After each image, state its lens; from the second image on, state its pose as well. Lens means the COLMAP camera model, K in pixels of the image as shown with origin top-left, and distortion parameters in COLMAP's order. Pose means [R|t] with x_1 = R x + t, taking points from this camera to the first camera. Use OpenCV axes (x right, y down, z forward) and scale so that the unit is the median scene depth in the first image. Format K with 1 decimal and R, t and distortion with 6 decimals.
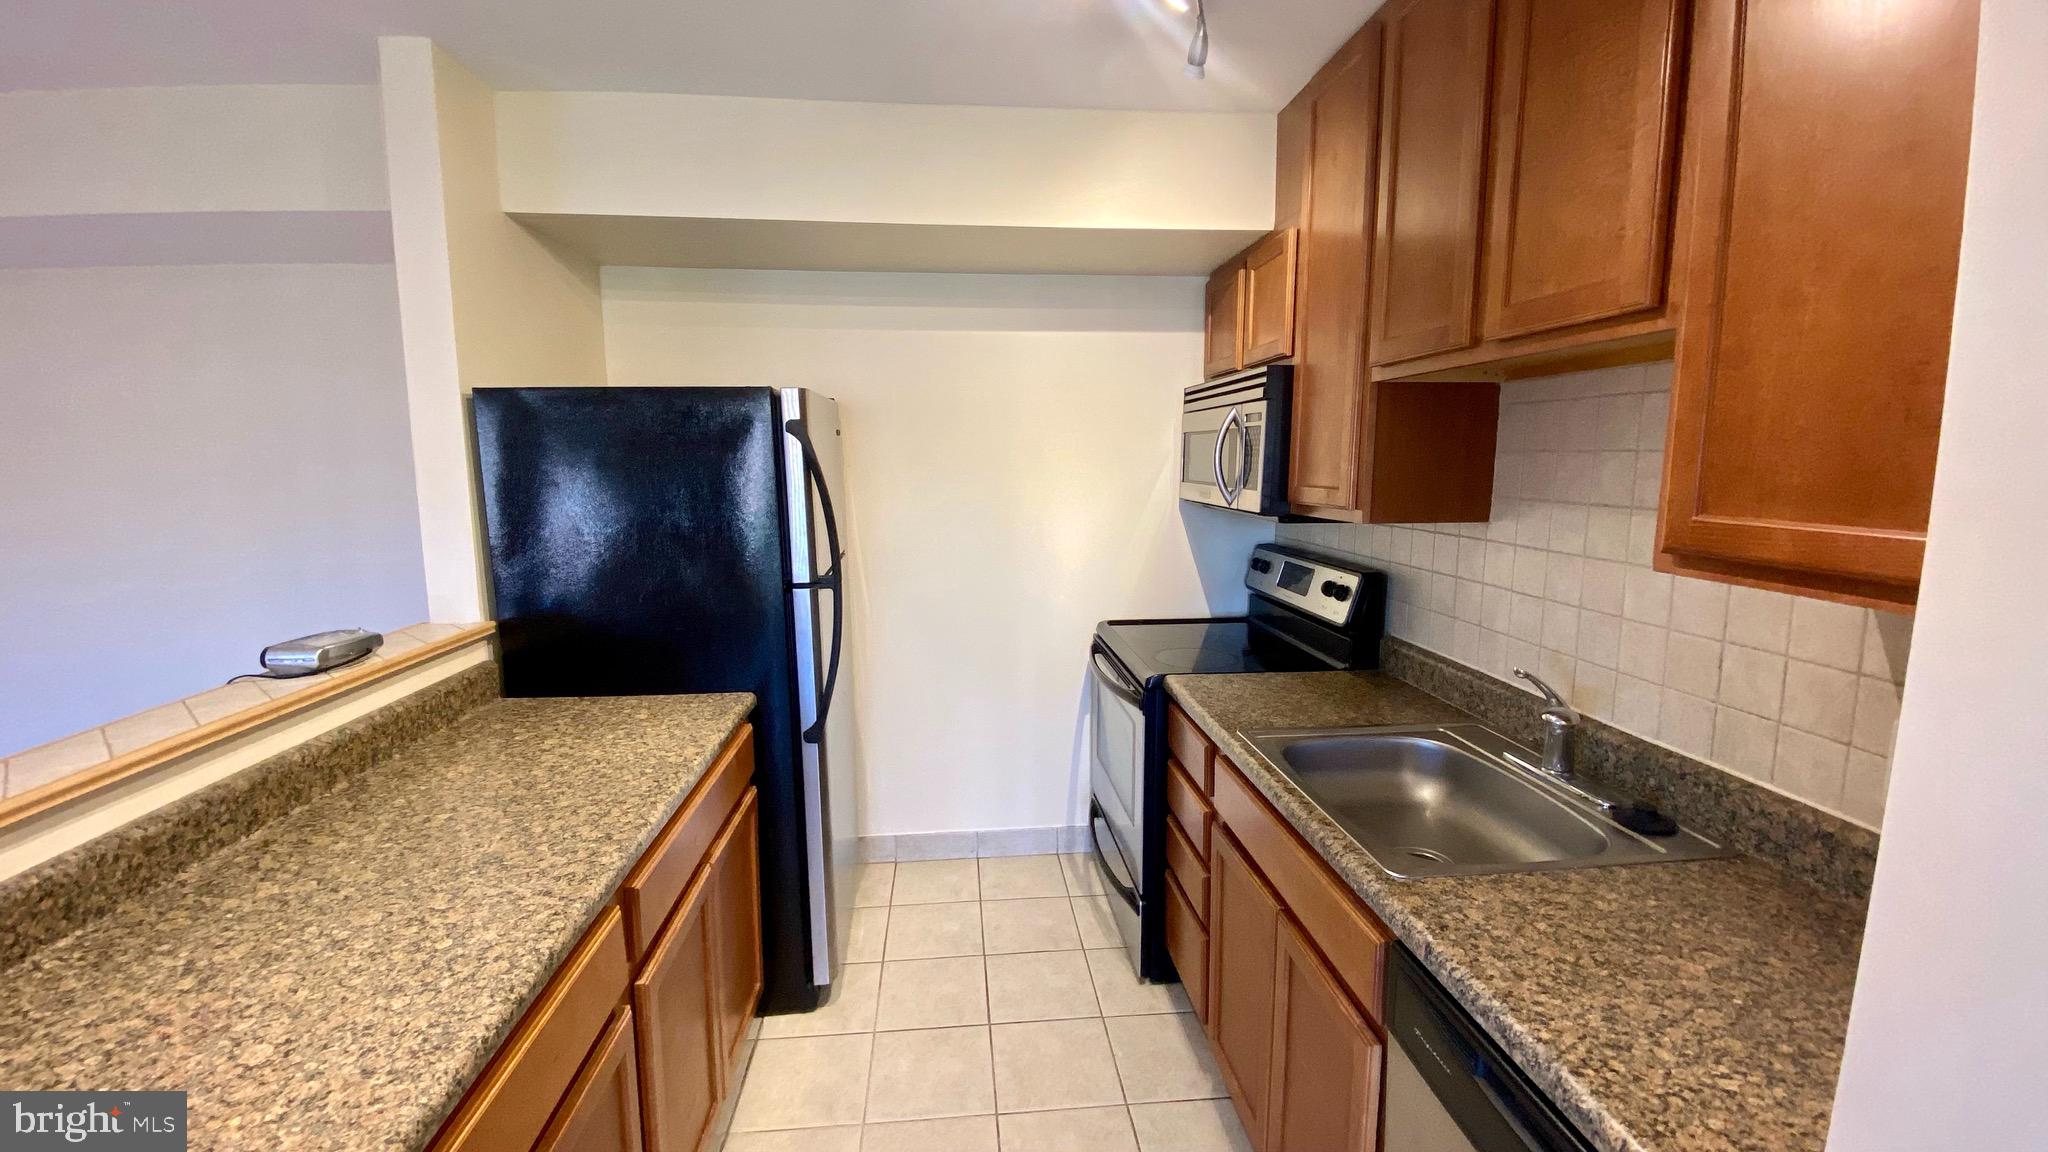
lens RADIAL K [[827.8, 0, 1023.6], [0, 827.8, 571.7], [0, 0, 1]] dist [0.020230, -0.019295]
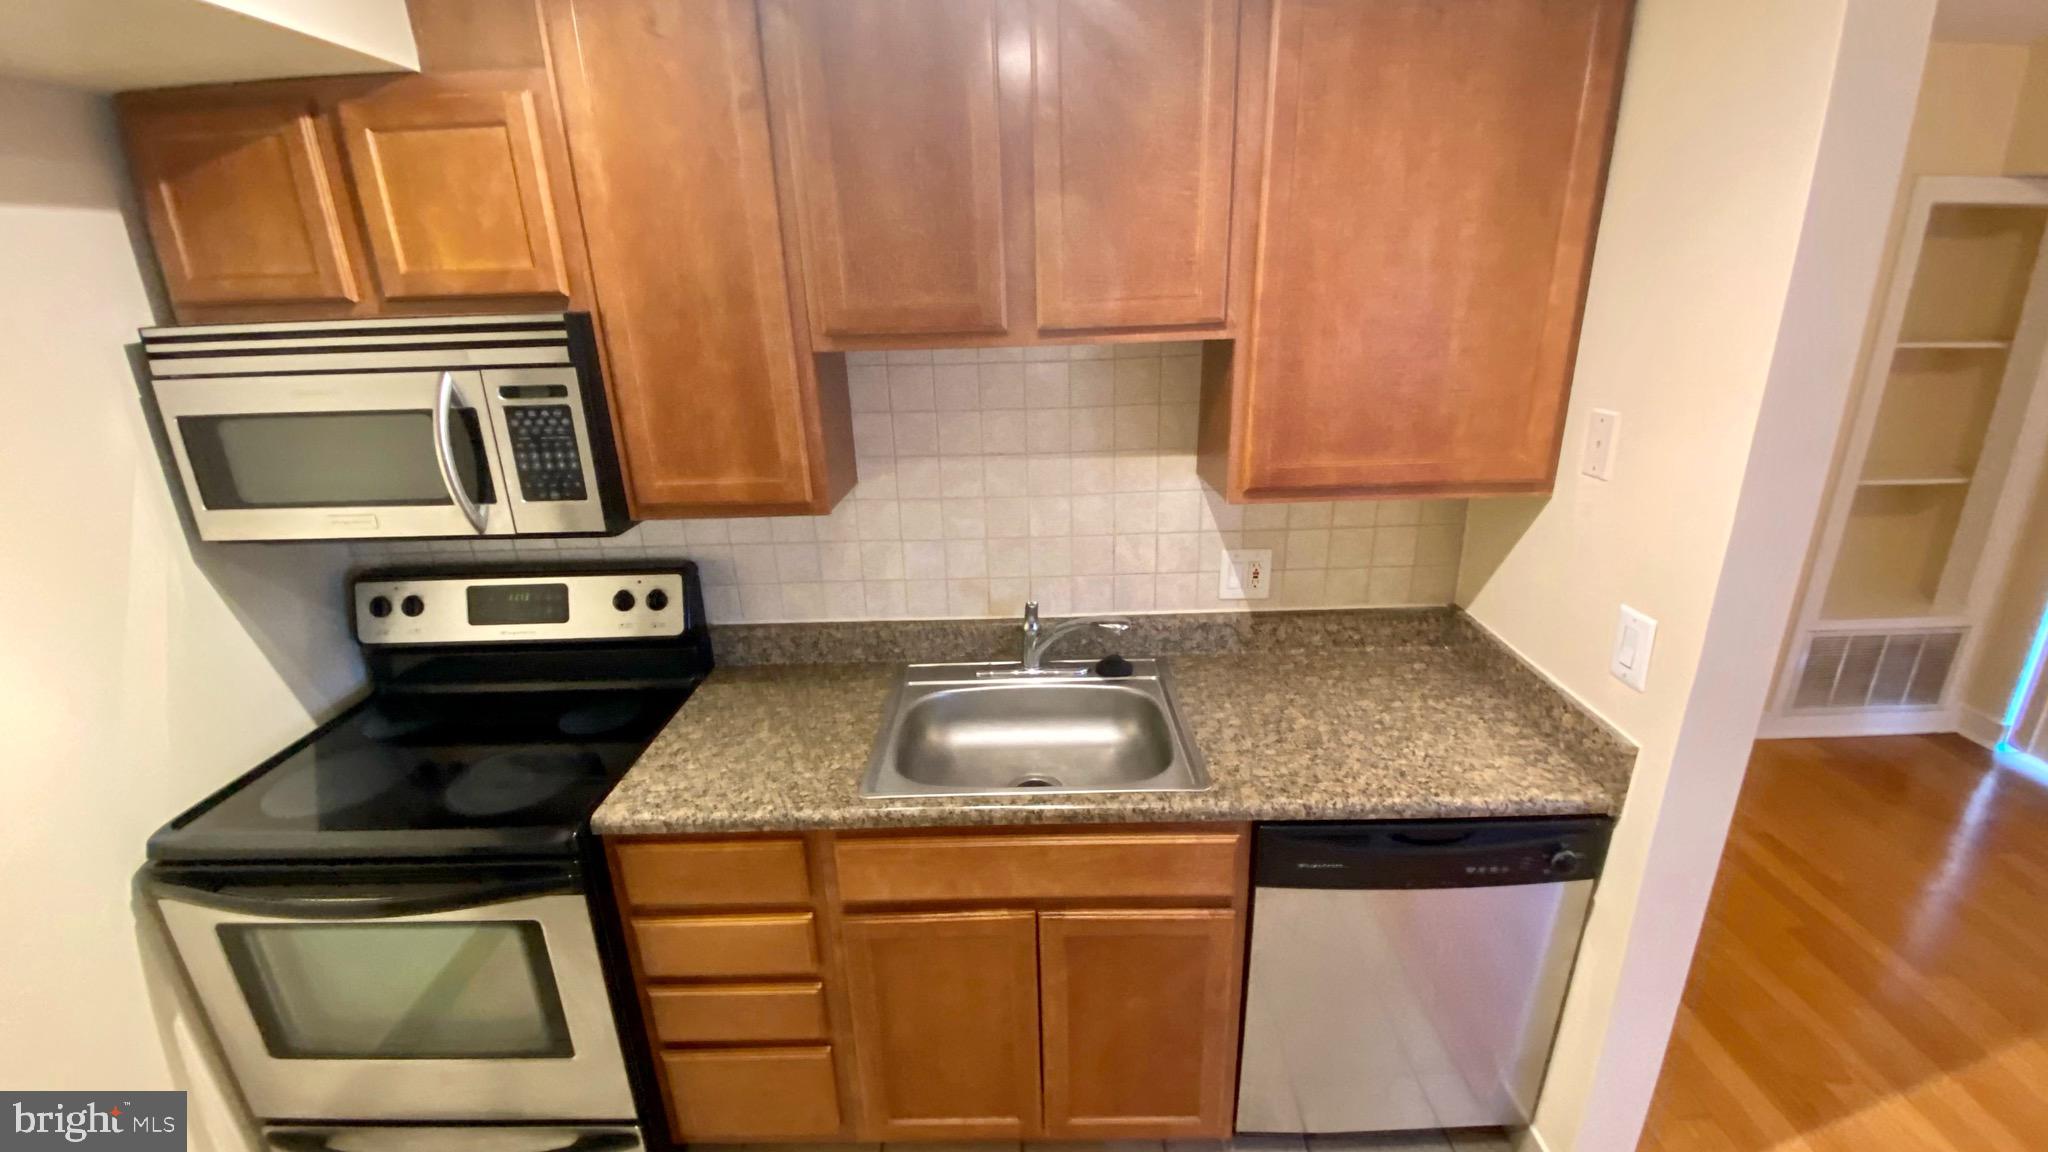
lens RADIAL K [[824.6, 0, 1021.5], [0, 824.6, 573.1], [0, 0, 1]] dist [0.042313, -0.036992]
pose [[0.107437, -0.320332, 0.941193, -0.471546], [0.171324, 0.938476, 0.299851, -0.259808], [-0.979339, 0.129034, 0.155708, 0.764248]]
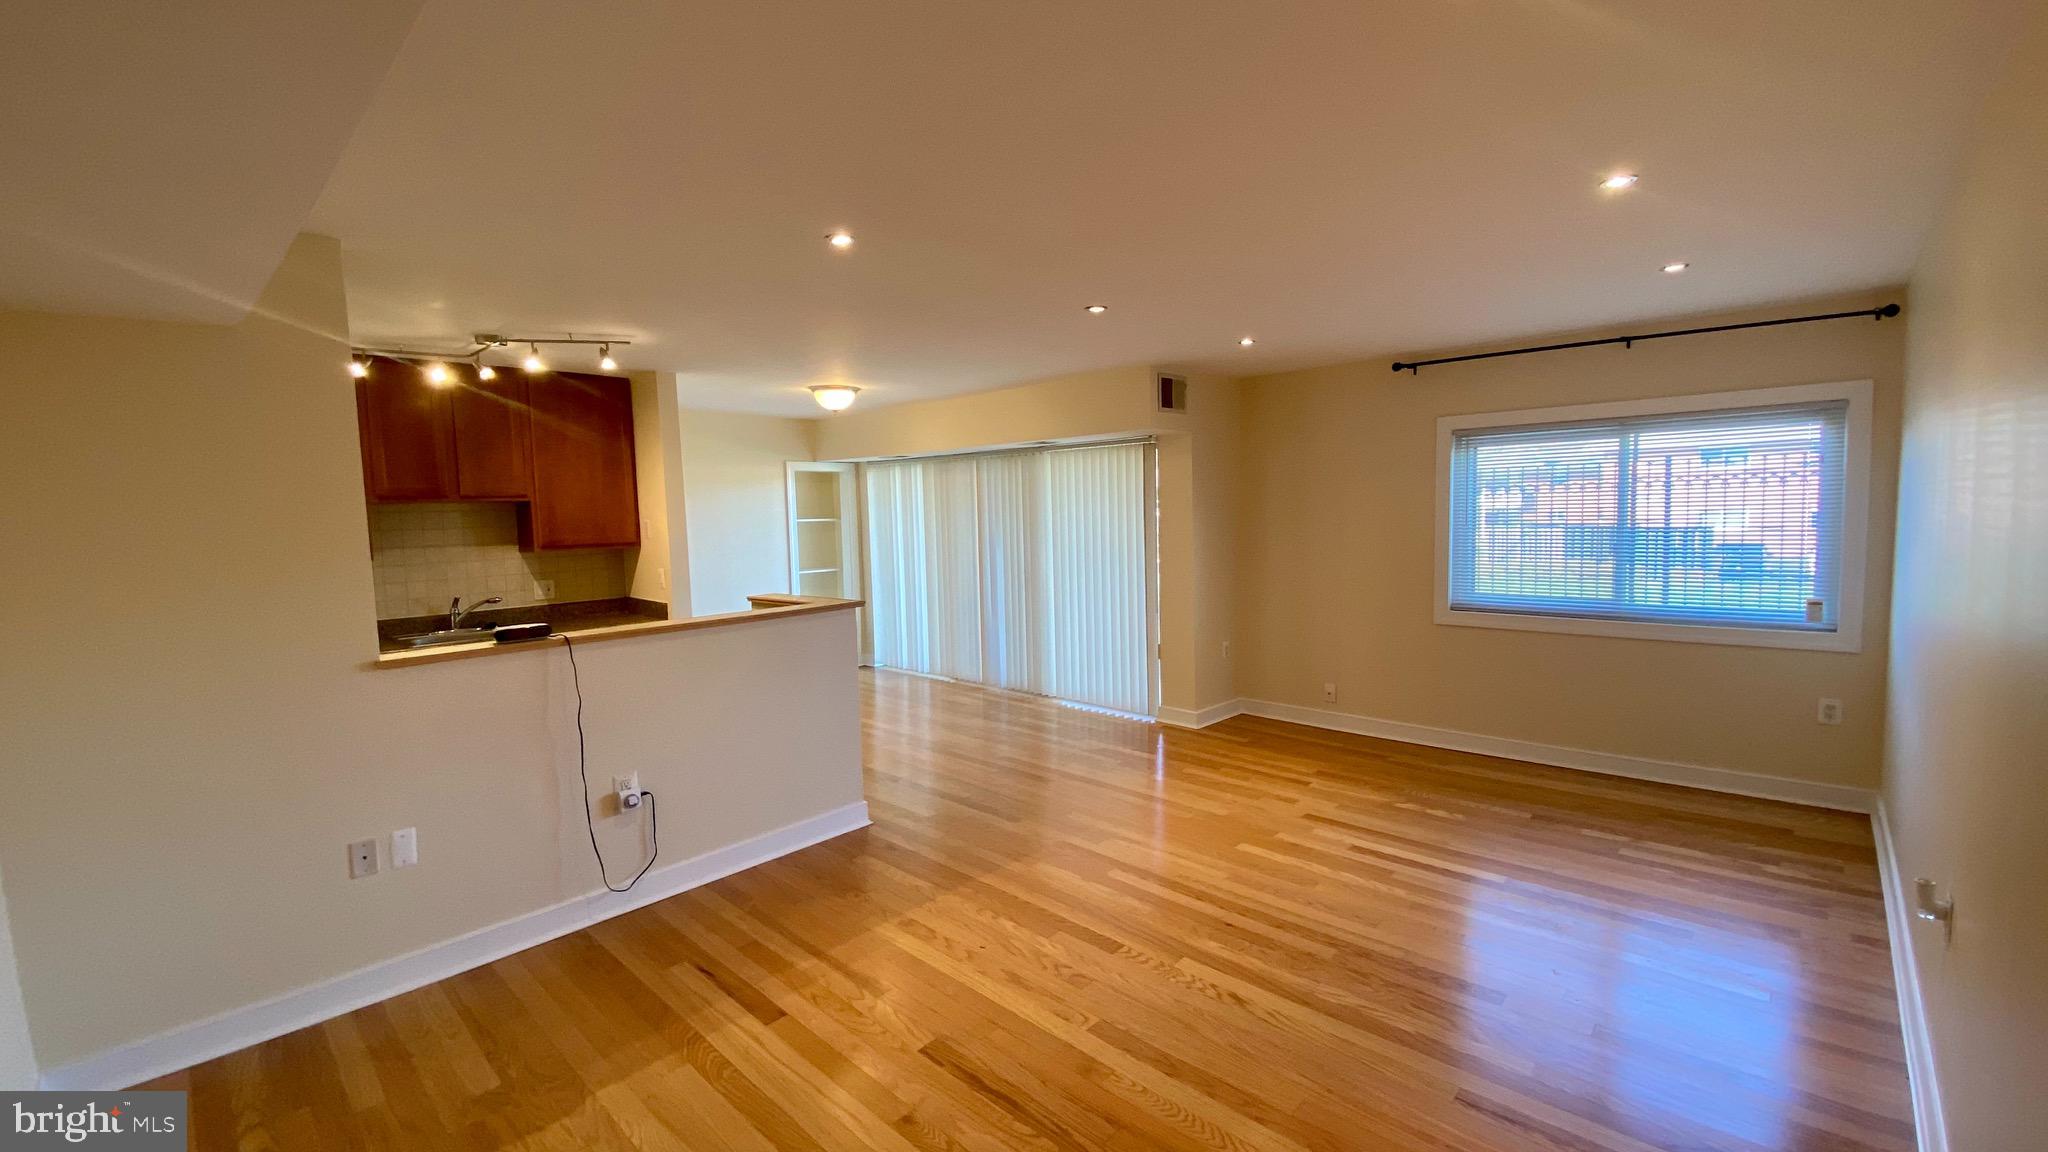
lens RADIAL K [[824.6, 0, 1021.5], [0, 824.6, 573.1], [0, 0, 1]] dist [0.042313, -0.036992]
pose [[-0.664041, -0.041009, 0.746571, -2.990255], [0.130689, 0.976758, 0.169894, -0.212914], [-0.736186, 0.210385, -0.643248, 1.343398]]
